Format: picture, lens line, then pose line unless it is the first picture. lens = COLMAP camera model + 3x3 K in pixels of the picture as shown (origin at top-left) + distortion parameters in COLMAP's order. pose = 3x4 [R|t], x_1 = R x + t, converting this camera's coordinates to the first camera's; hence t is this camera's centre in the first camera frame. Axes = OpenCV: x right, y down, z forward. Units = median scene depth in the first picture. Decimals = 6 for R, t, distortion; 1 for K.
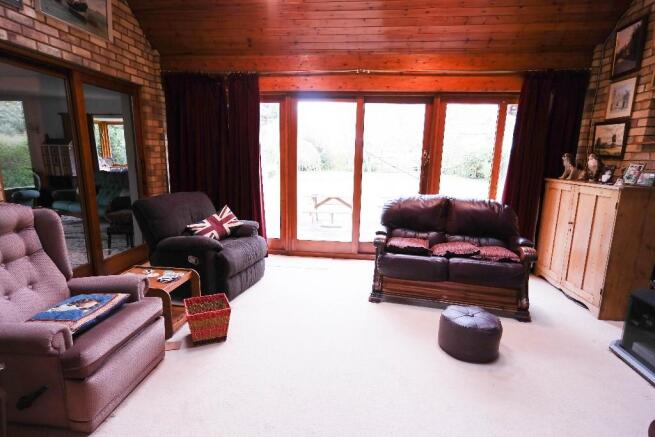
lens RADIAL K [[330.2, 0, 327.5], [0, 330.2, 218.5], [0, 0, 1]] dist [-0.012706, 0.000889]
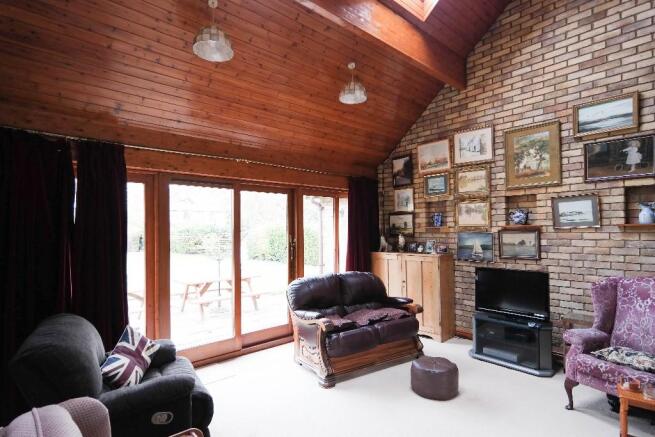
lens RADIAL K [[330.2, 0, 327.5], [0, 330.2, 218.5], [0, 0, 1]] dist [-0.012706, 0.000889]
pose [[0.683684, 0.000907, 0.729778, -0.543998], [0.159675, 0.975583, -0.150803, -0.091028], [-0.712096, 0.219629, 0.666845, 0.200206]]
